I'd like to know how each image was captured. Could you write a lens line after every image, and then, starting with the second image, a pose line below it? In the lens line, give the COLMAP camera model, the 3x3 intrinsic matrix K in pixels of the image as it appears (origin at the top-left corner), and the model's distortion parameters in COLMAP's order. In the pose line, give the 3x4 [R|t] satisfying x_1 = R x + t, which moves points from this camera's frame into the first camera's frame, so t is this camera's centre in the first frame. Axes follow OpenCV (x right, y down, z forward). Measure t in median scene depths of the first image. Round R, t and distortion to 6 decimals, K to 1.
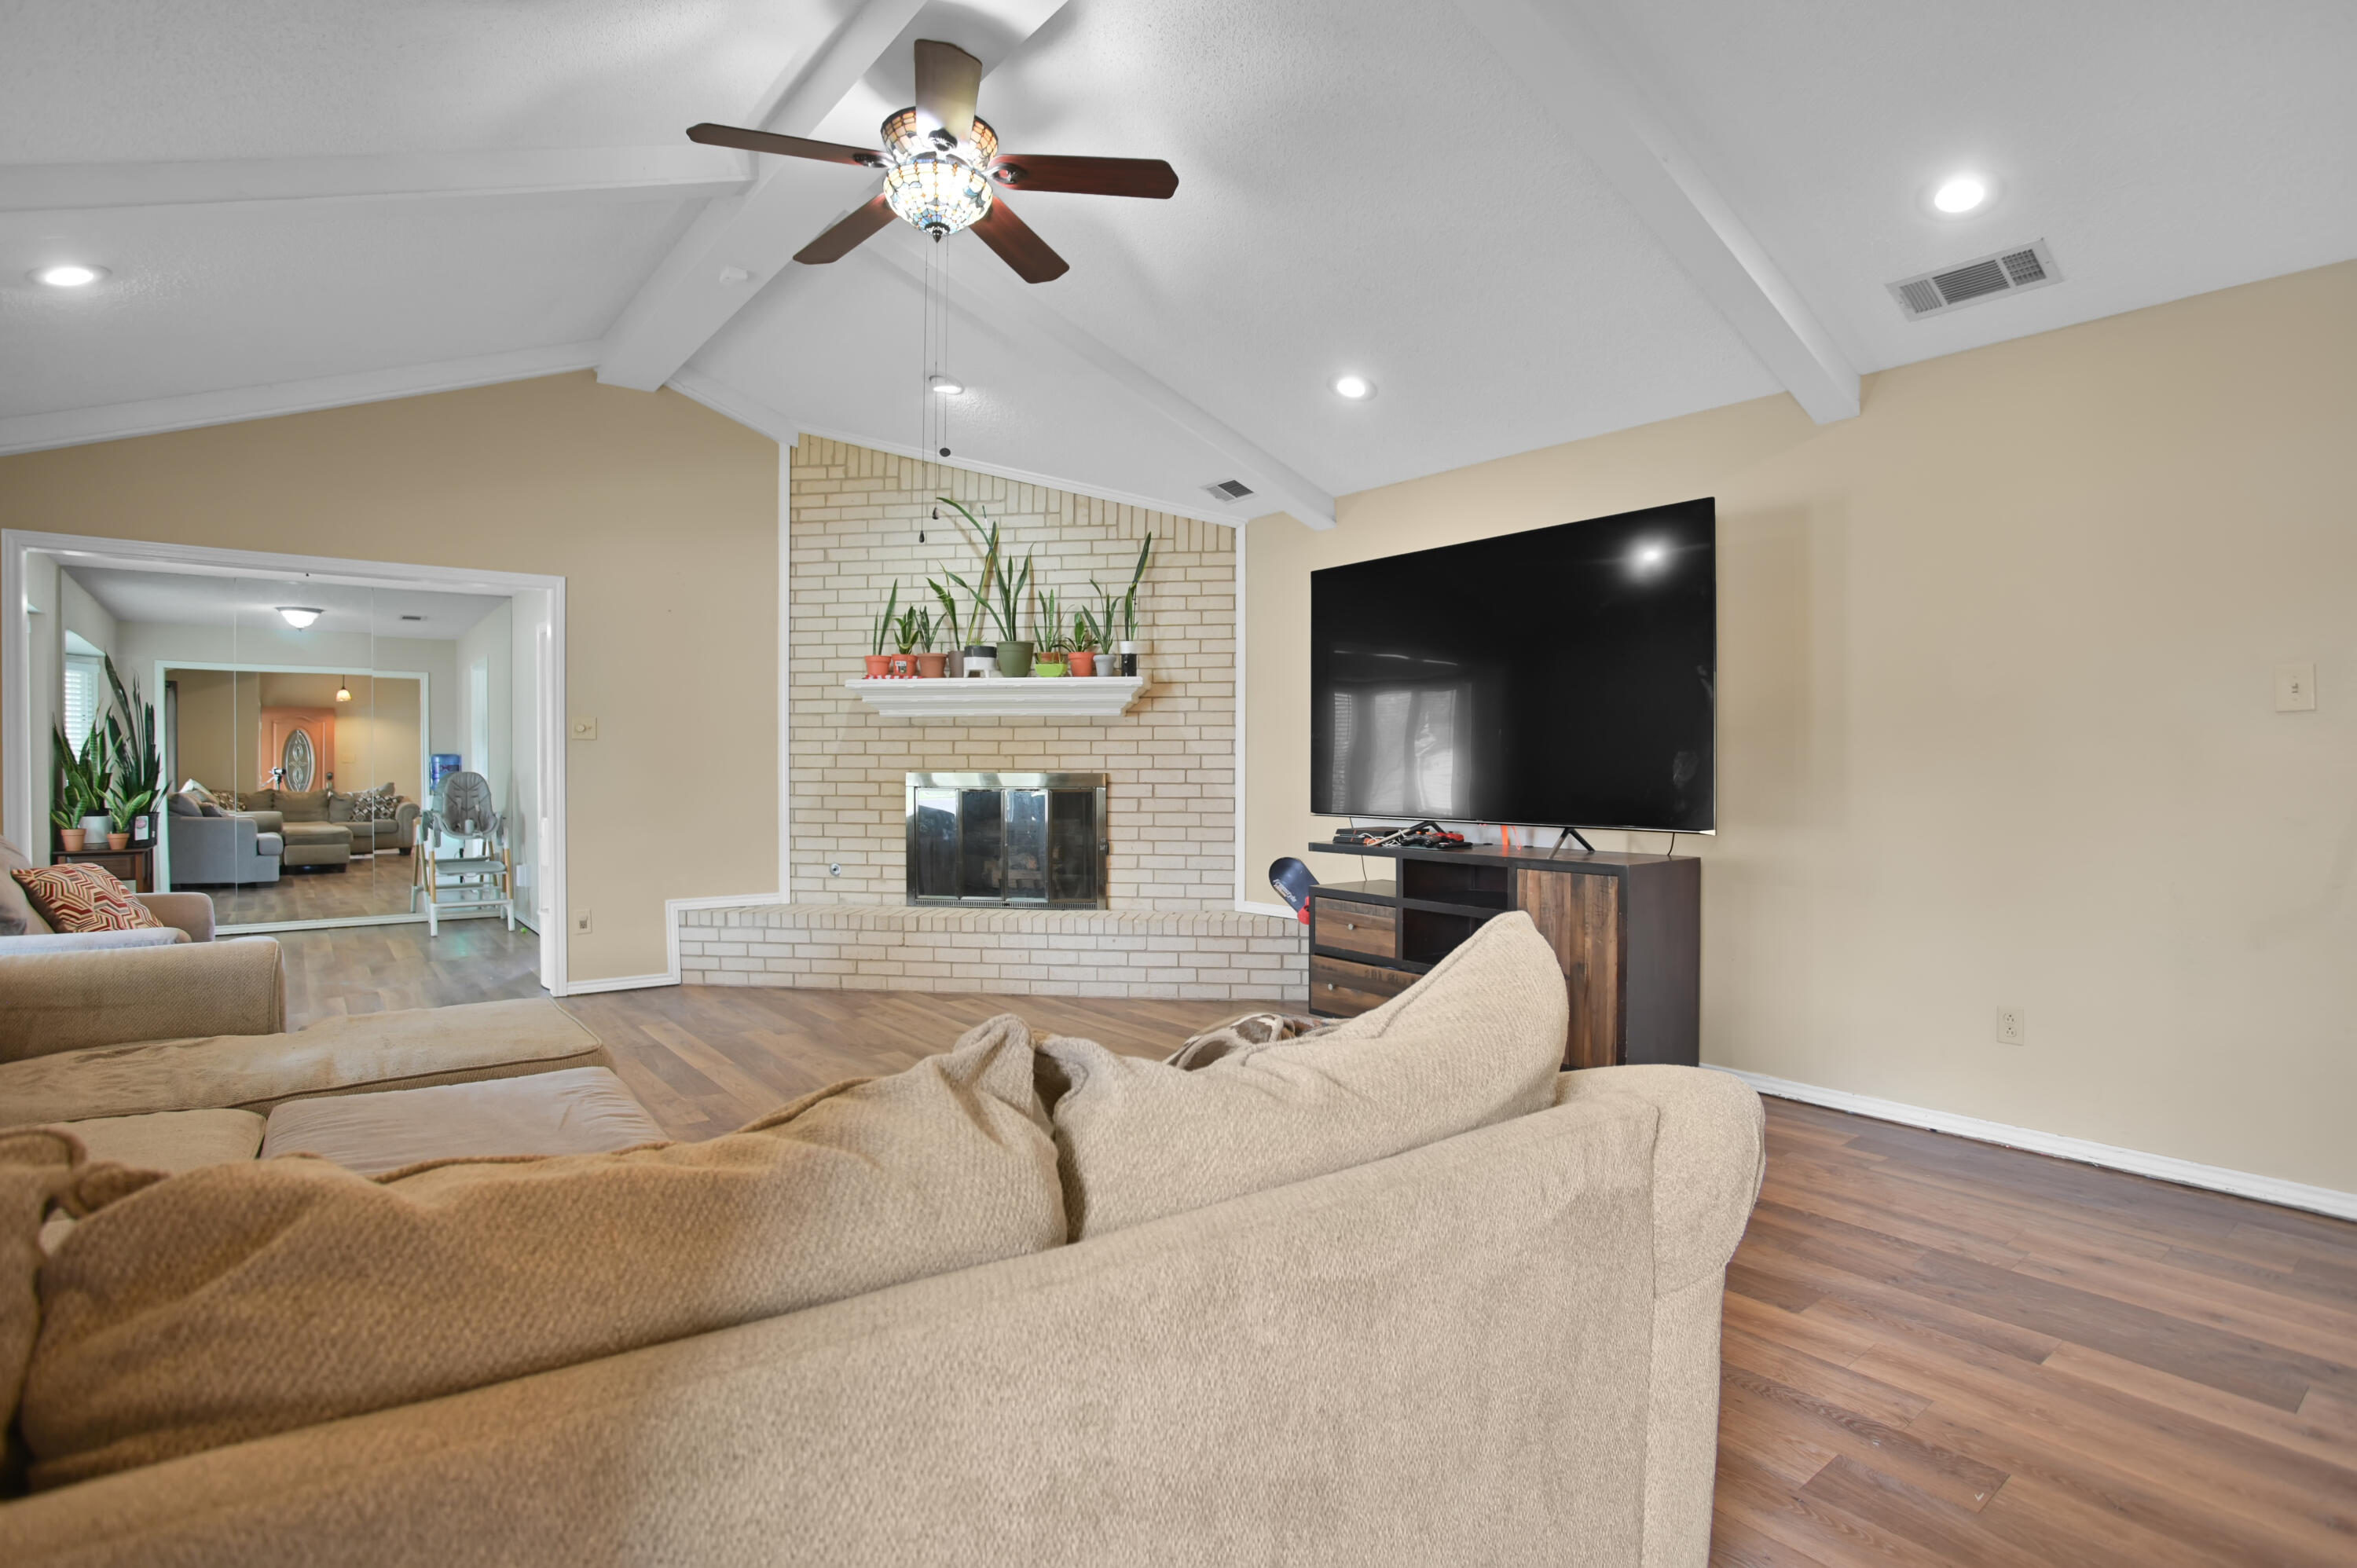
lens RADIAL K [[1215.0, 0, 1174.6], [0, 1215.0, 776.2], [0, 0, 1]] dist [-0.036816, 0.011760]
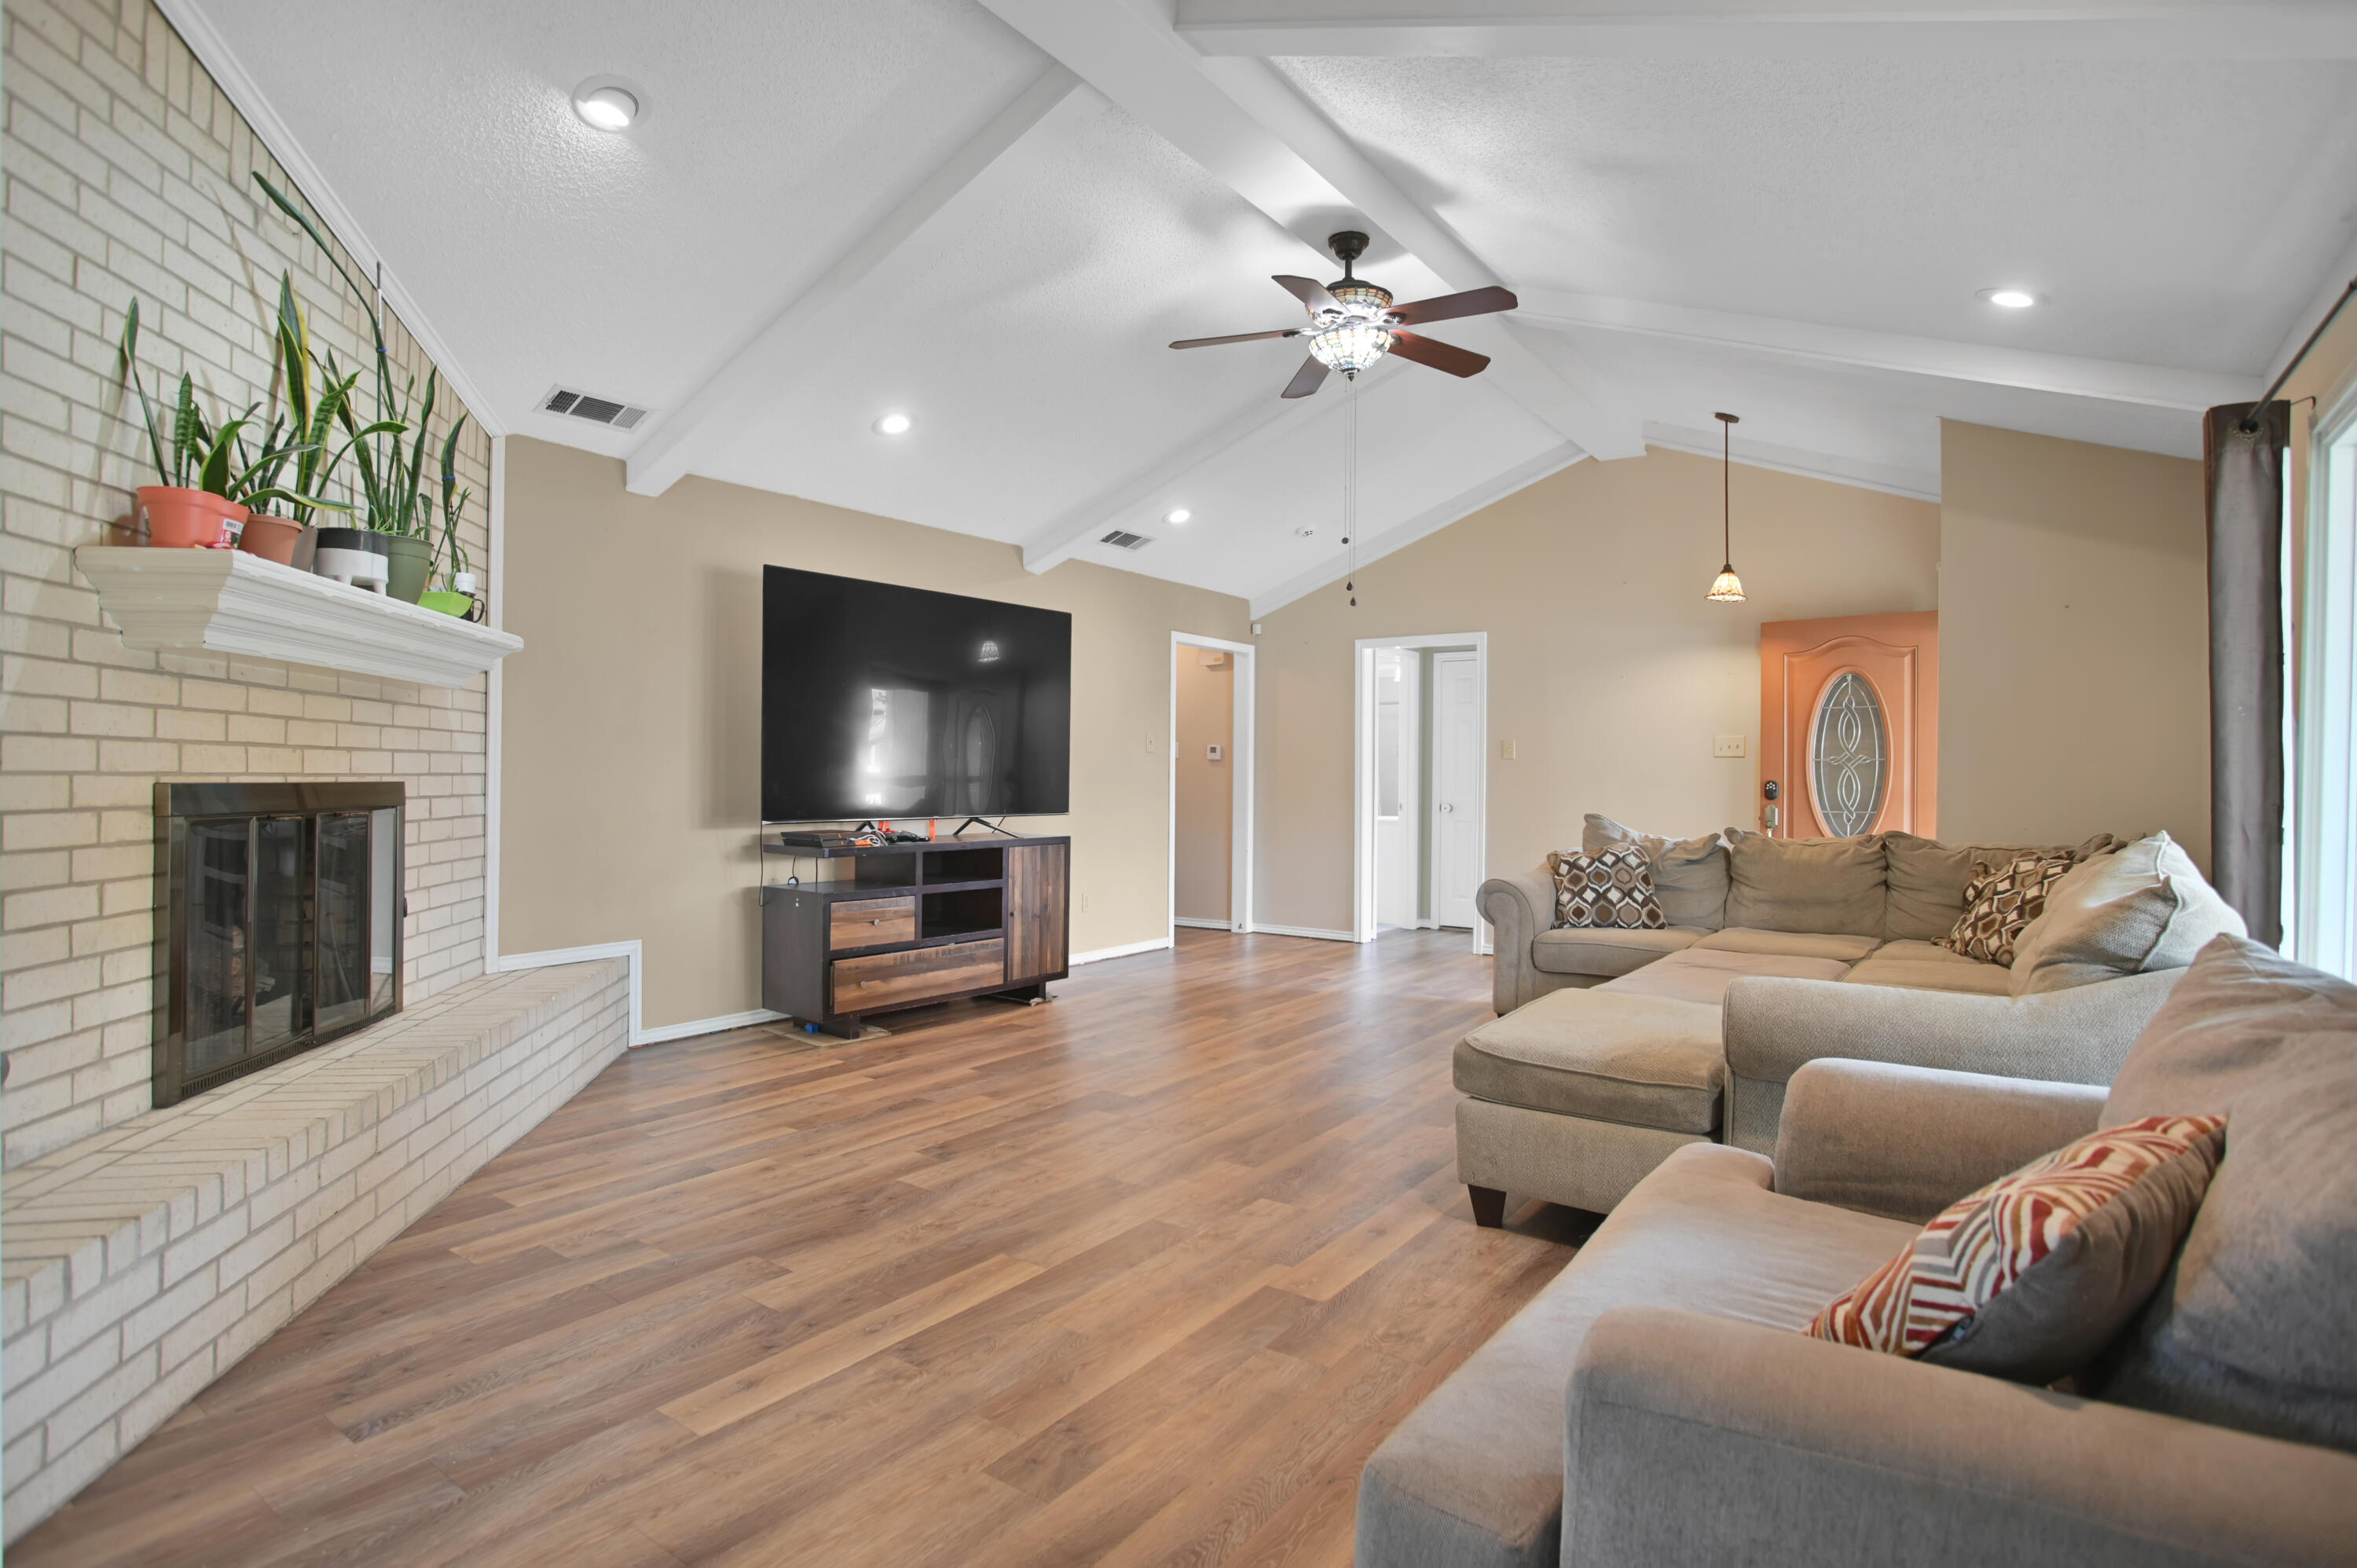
lens RADIAL K [[1187.7, 0, 1178.2], [0, 1187.7, 787.7], [0, 0, 1]] dist [-0.081345, 0.042672]
pose [[-0.295869, -0.011261, 0.955162, -0.708154], [0.002127, 0.999920, 0.012448, -0.005795], [-0.955226, 0.005715, -0.295821, 0.802916]]
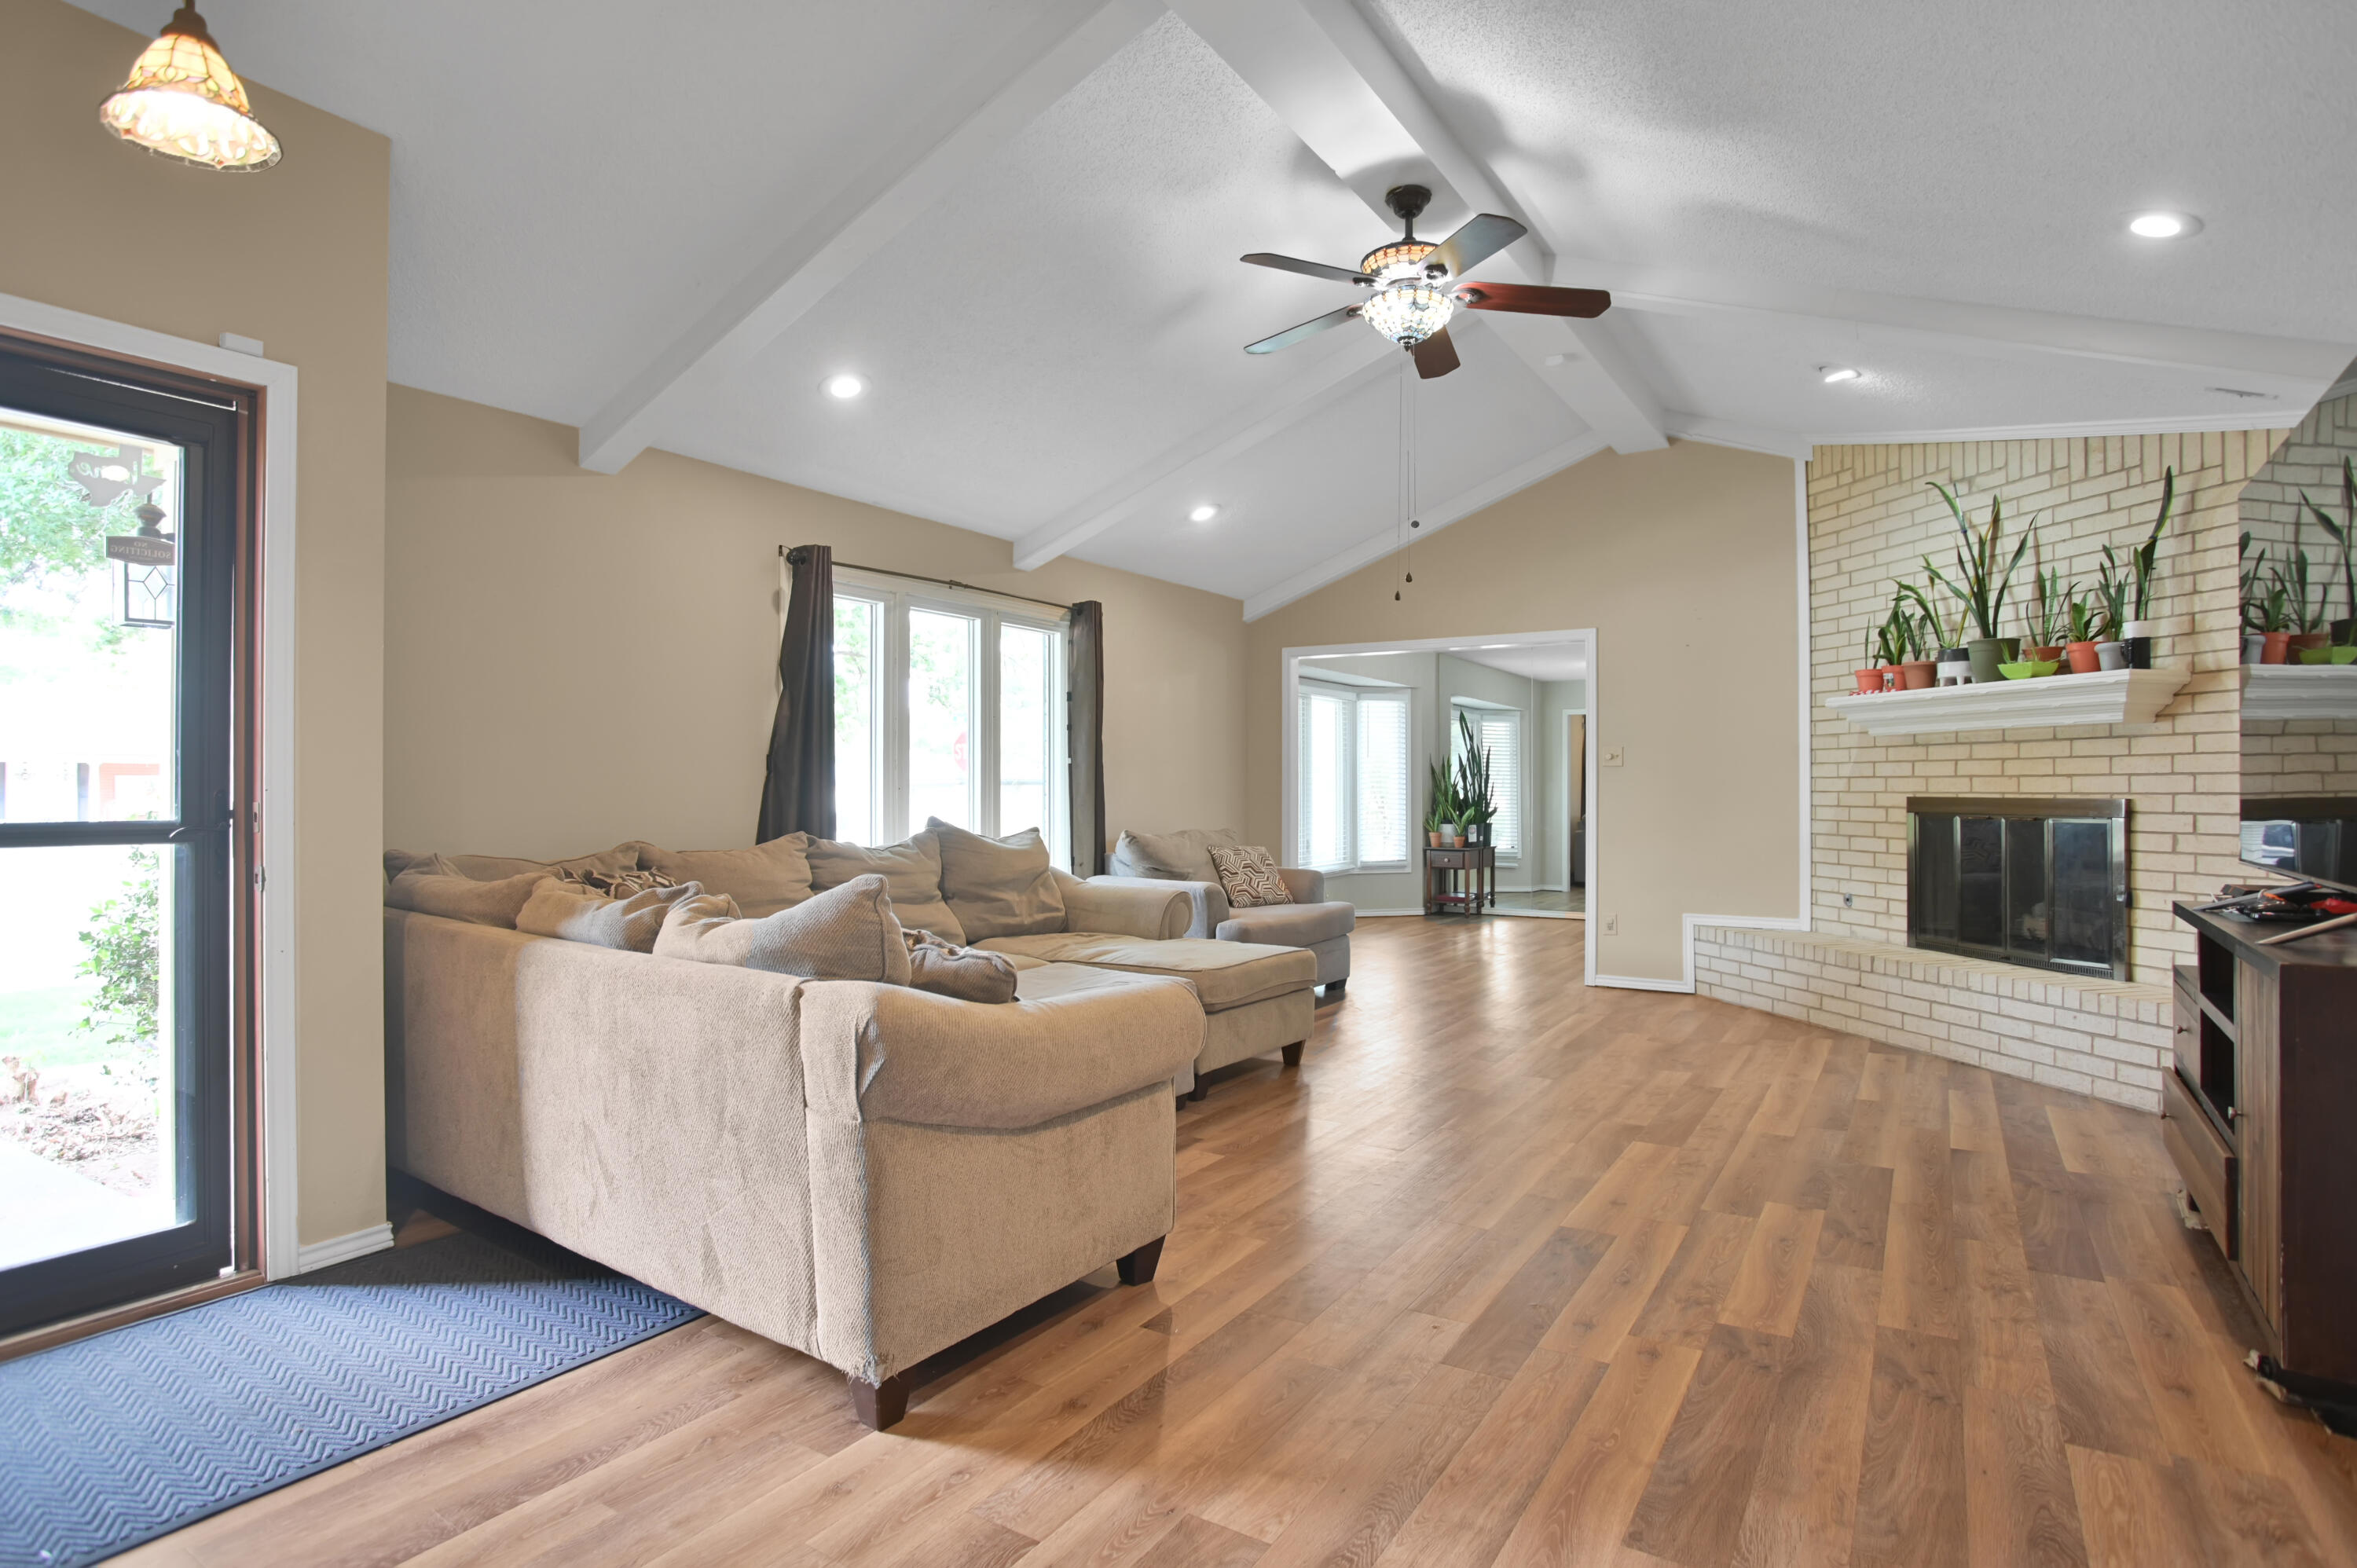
lens RADIAL K [[1243.8, 0, 1206.1], [0, 1243.8, 789.2], [0, 0, 1]] dist [-0.004896, -0.000665]
pose [[0.361802, -0.000769, -0.932255, 0.452211], [-0.007851, 0.999962, -0.003872, -0.001087], [0.932222, 0.008720, 0.361782, 0.192604]]
